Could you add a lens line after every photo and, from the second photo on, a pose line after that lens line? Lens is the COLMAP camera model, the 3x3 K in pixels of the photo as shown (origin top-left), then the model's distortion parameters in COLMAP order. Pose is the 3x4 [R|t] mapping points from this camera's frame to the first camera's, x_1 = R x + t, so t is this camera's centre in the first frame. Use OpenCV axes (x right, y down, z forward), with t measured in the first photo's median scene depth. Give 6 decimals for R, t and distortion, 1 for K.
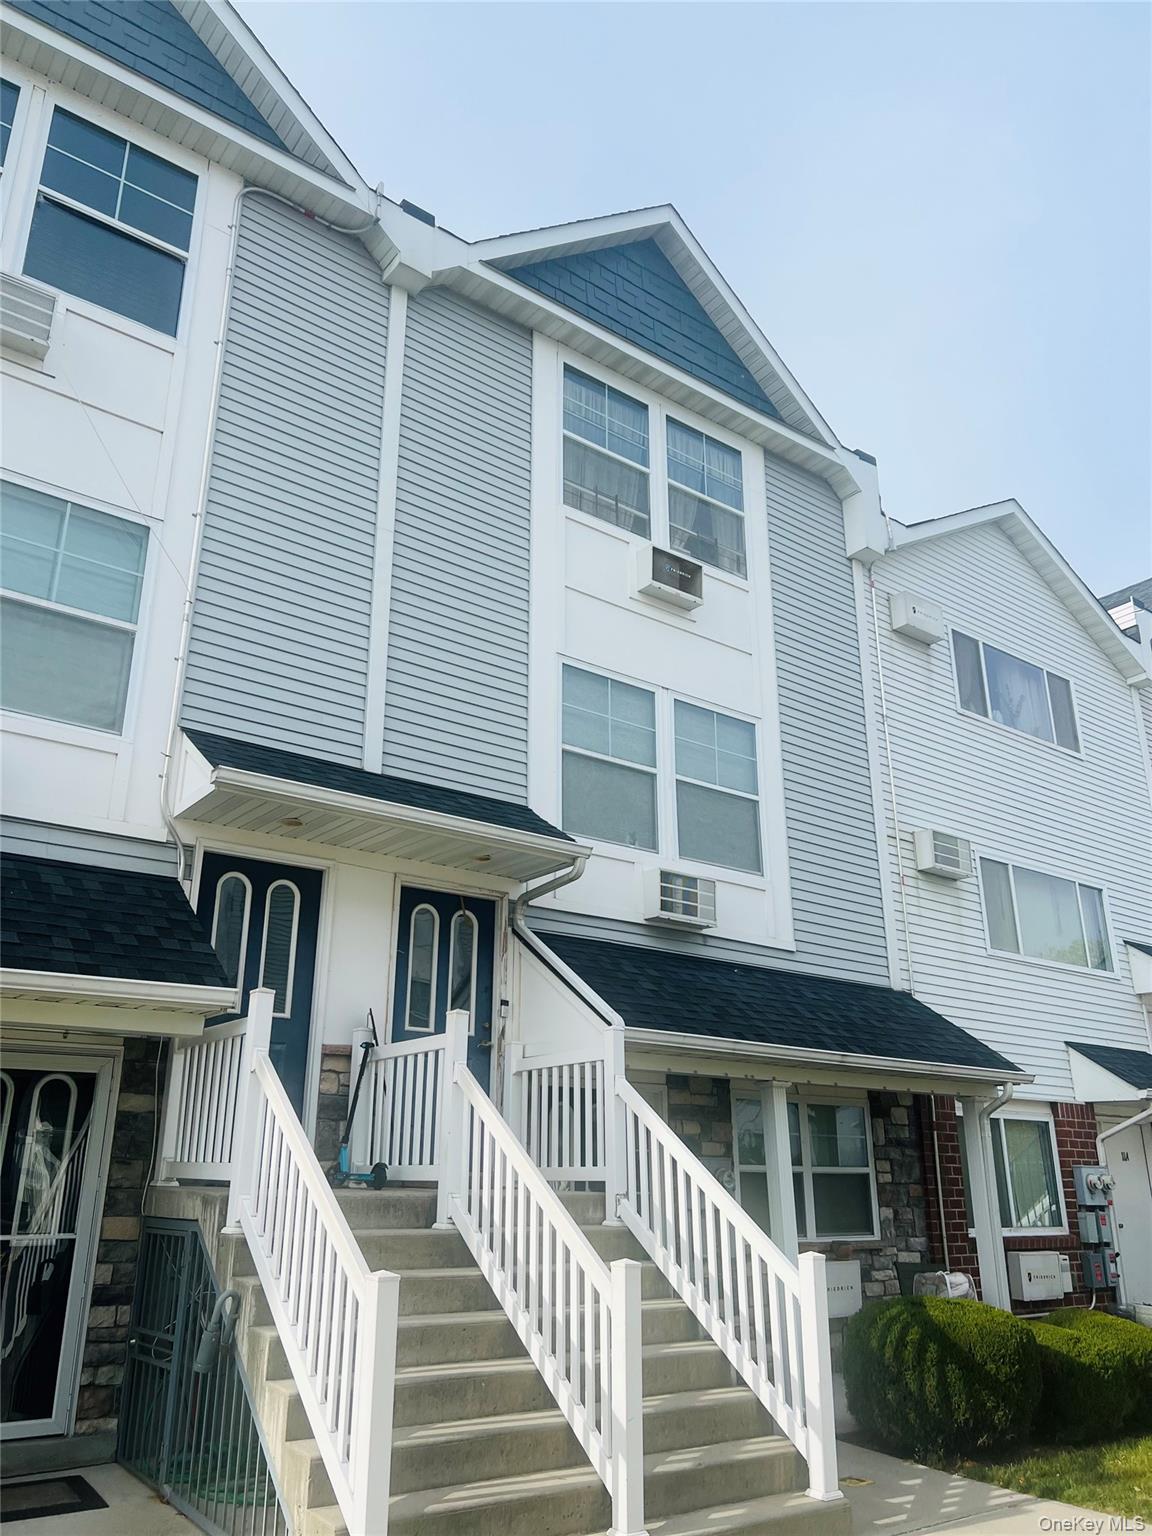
lens RADIAL K [[1155.8, 0, 590.1], [0, 1155.8, 772.3], [0, 0, 1]] dist [0.052886, -0.052222]
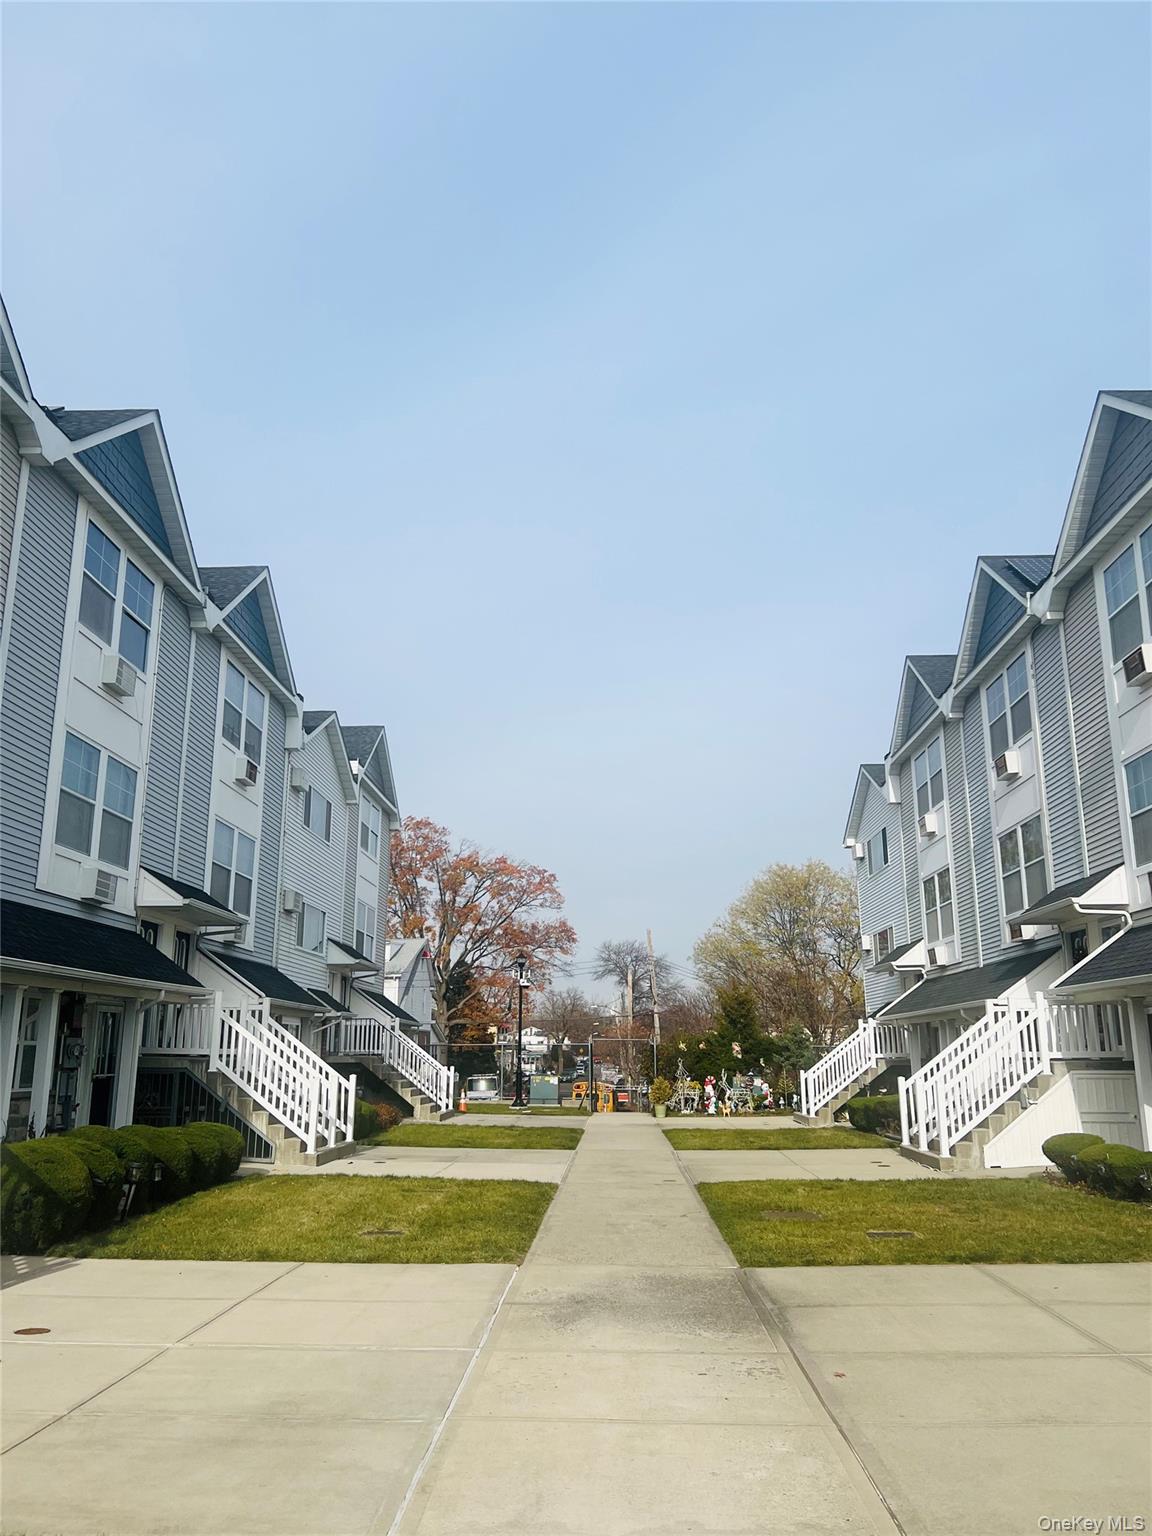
lens RADIAL K [[1155.8, 0, 580.5], [0, 1155.8, 765.2], [0, 0, 1]] dist [0.052886, -0.052222]
pose [[0.627713, 0.186356, 0.755809, -0.724908], [-0.260776, 0.965162, -0.021397, -0.186981], [-0.733466, -0.183666, 0.654442, -0.514210]]
